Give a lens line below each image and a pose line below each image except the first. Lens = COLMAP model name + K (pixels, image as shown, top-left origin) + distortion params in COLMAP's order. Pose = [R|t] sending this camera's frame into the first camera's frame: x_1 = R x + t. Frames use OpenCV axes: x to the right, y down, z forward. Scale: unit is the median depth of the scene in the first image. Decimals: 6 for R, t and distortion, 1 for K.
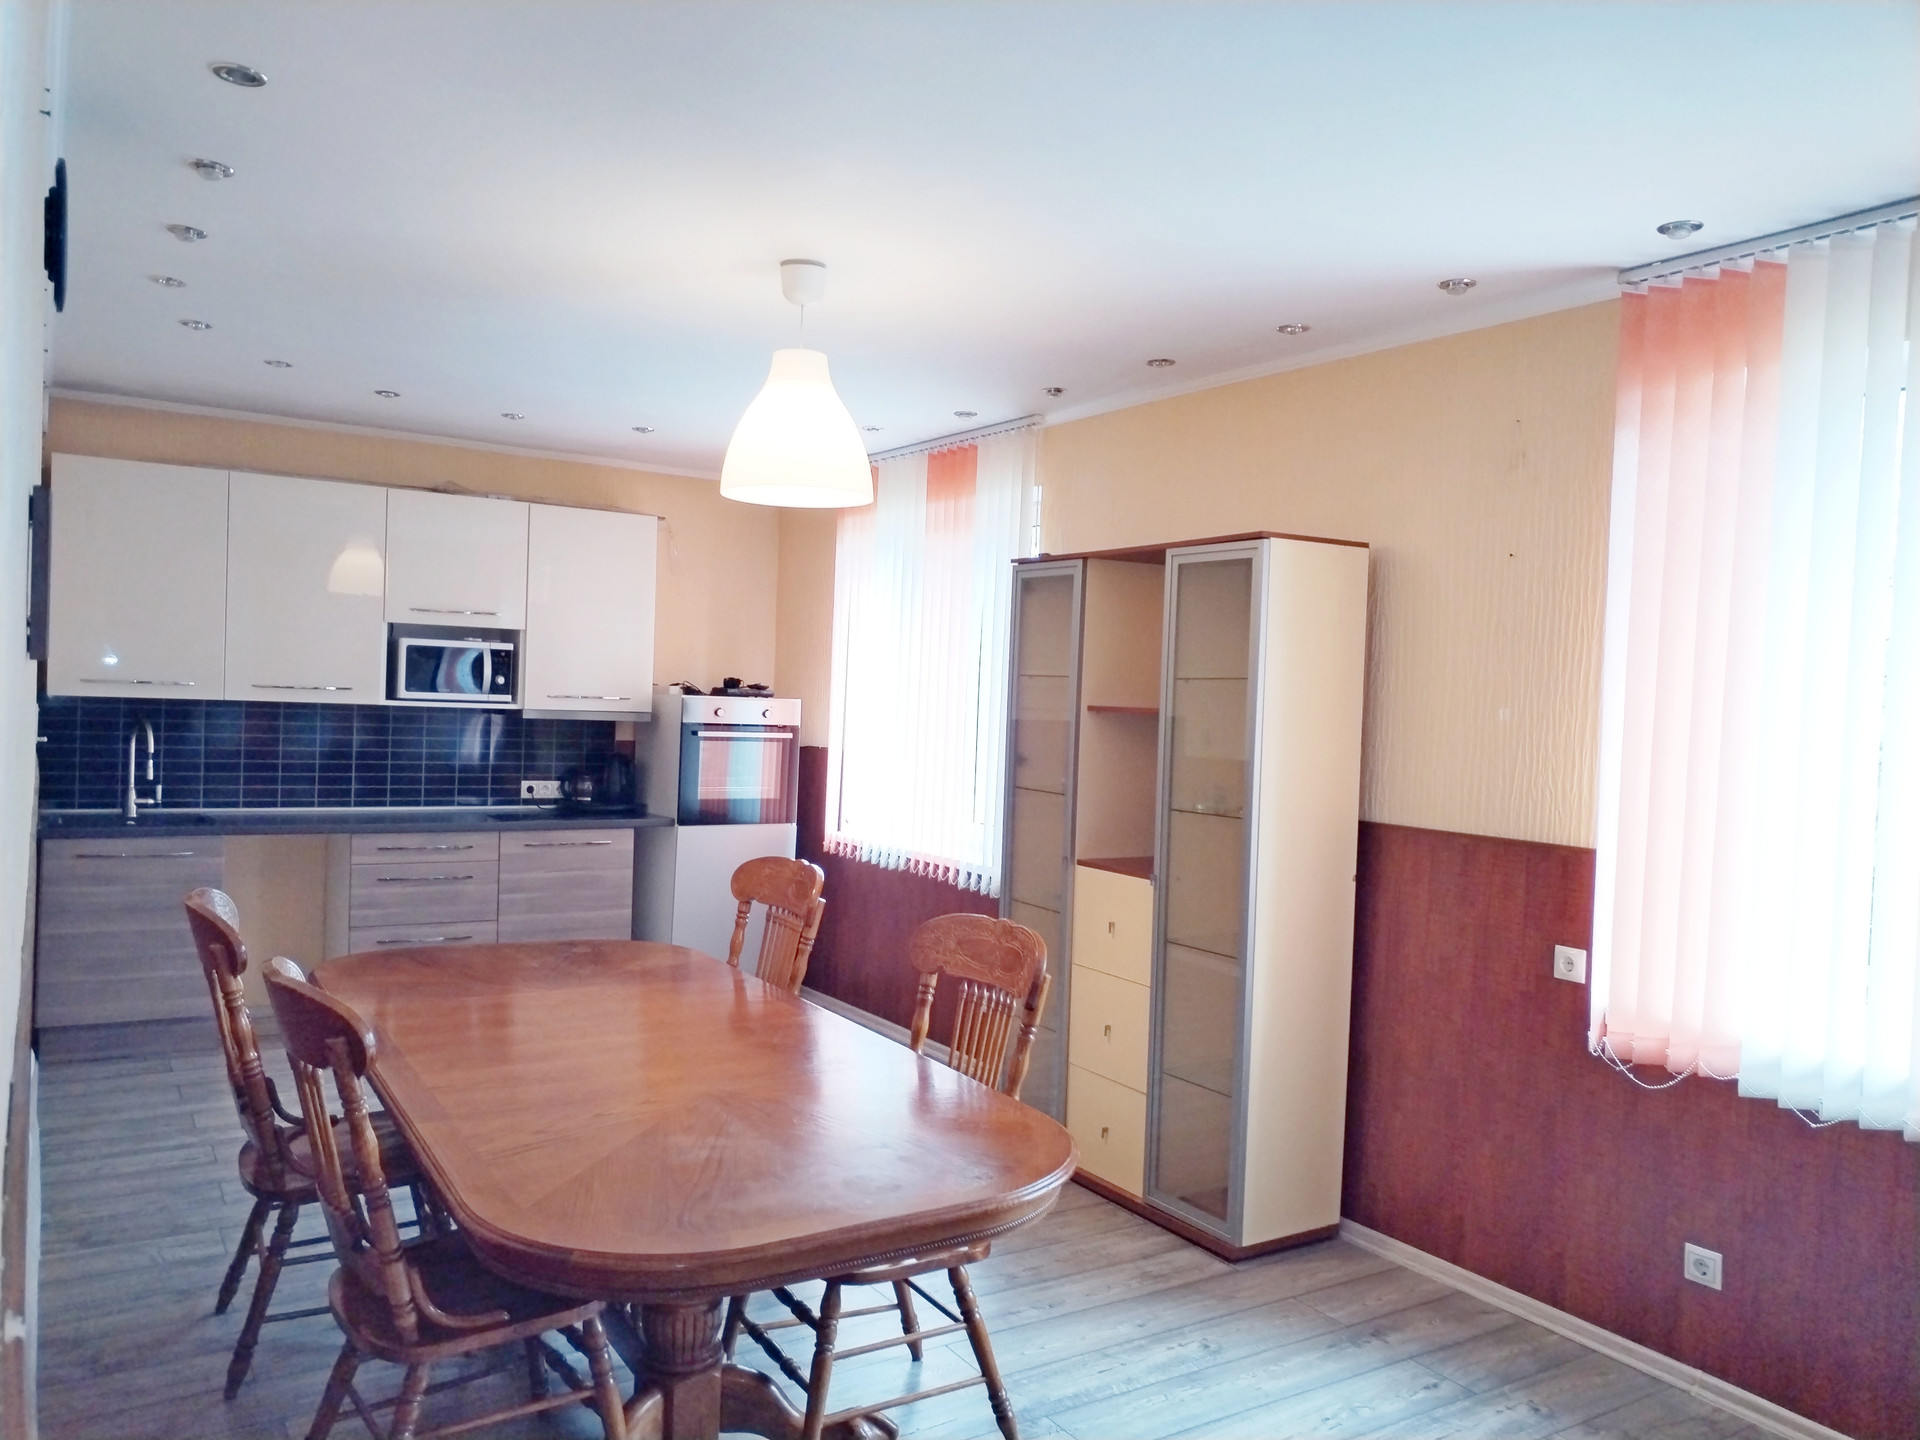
lens RADIAL K [[1436.4, 0, 960.0], [0, 1436.4, 720.0], [0, 0, 1]] dist [0.048752, -0.028696]
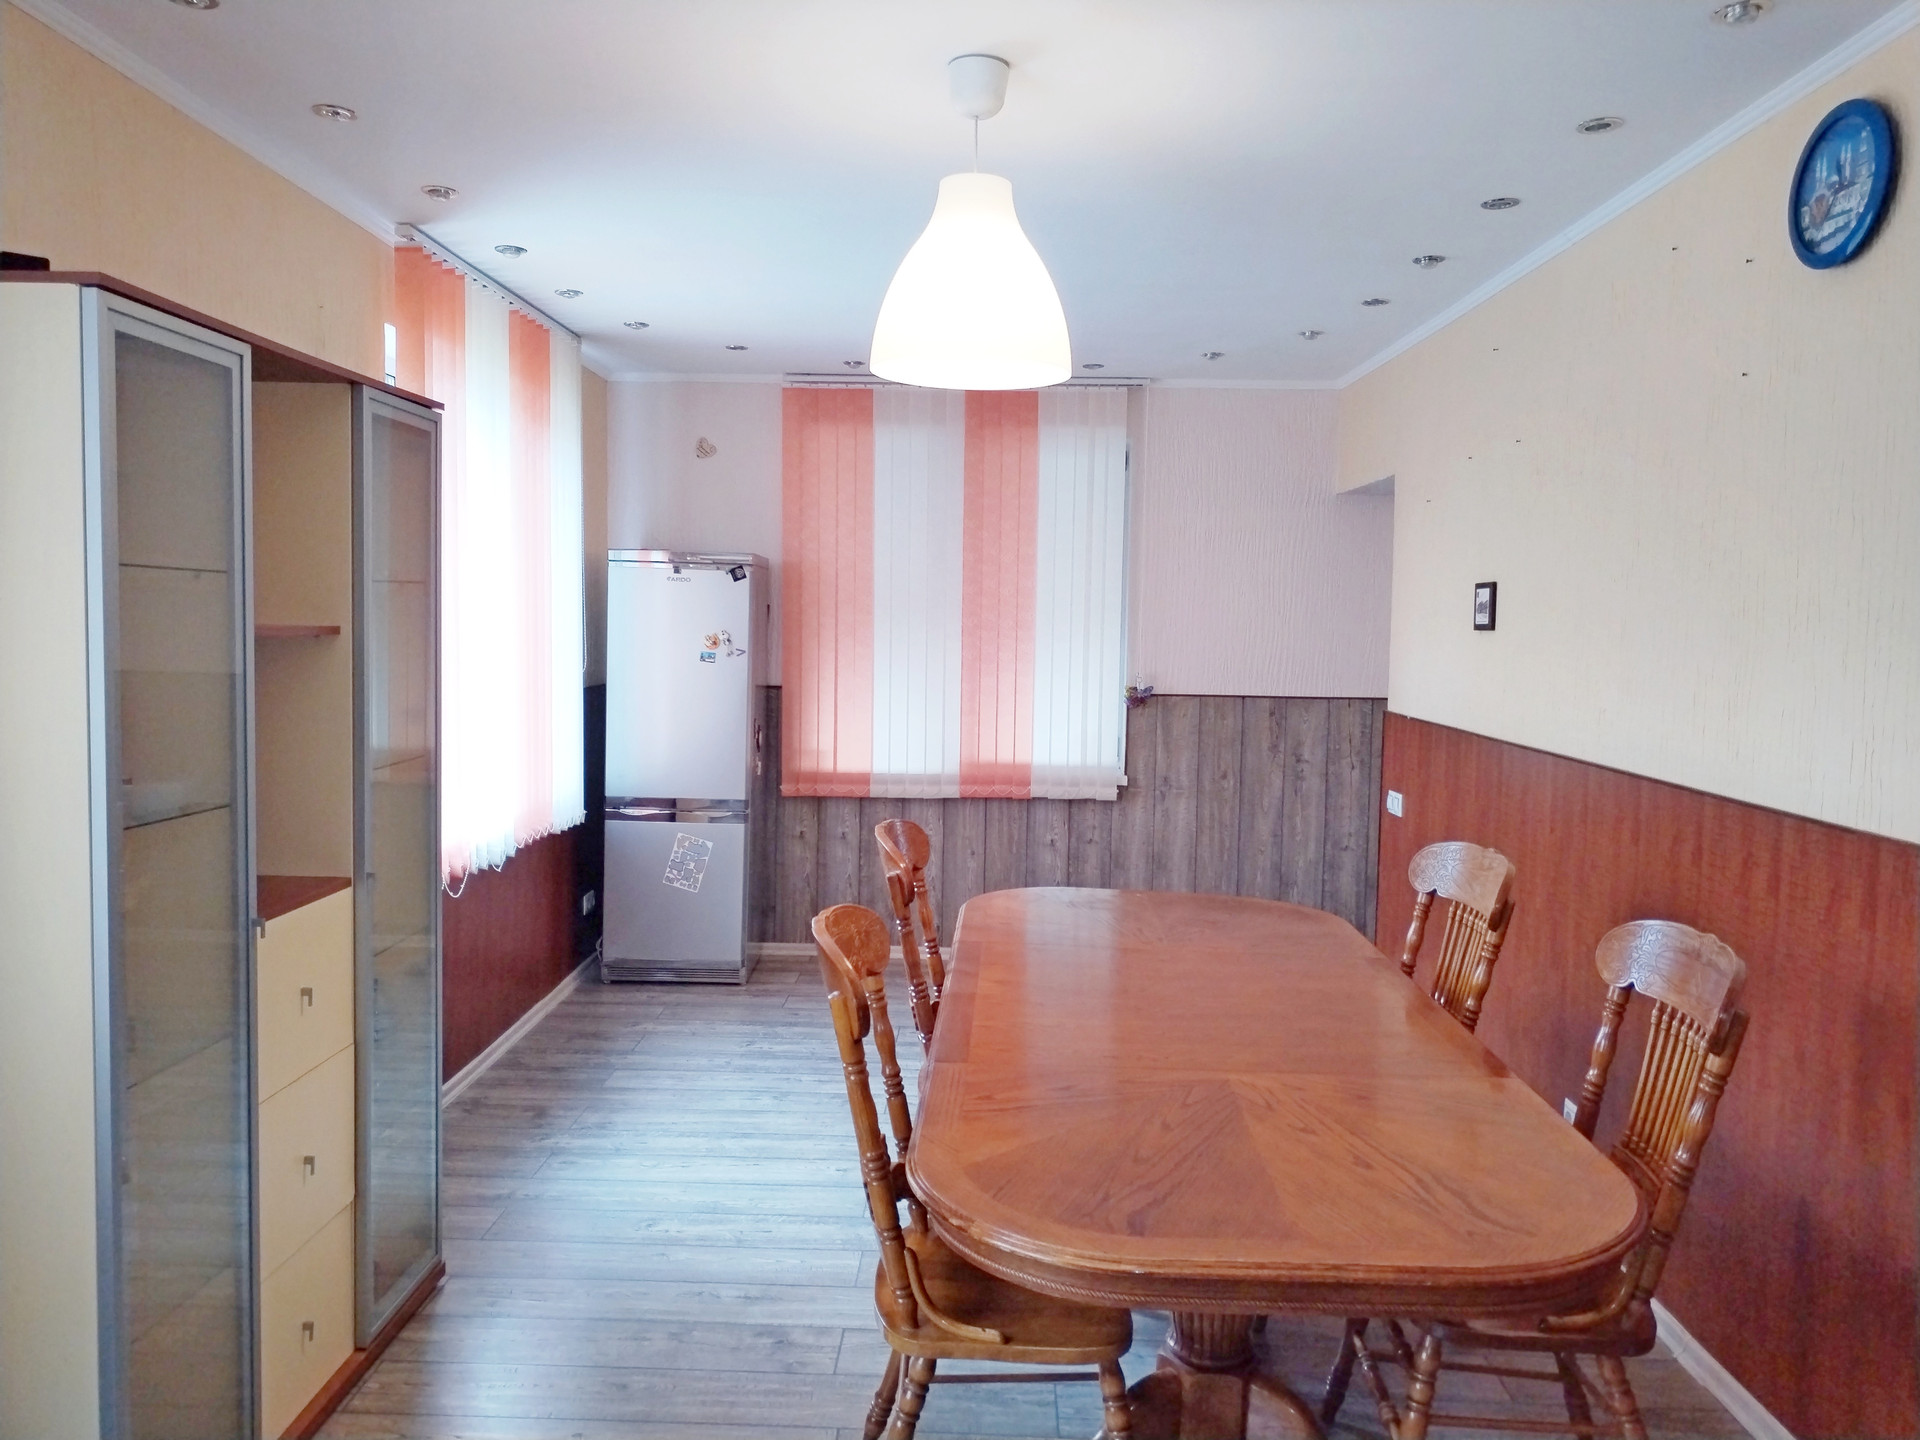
lens RADIAL K [[1436.4, 0, 960.0], [0, 1436.4, 720.0], [0, 0, 1]] dist [0.048752, -0.028696]
pose [[-0.834341, -0.090679, 0.543739, -0.575463], [-0.039823, 0.993715, 0.104615, -0.053662], [-0.549808, 0.065631, -0.832708, 1.786458]]
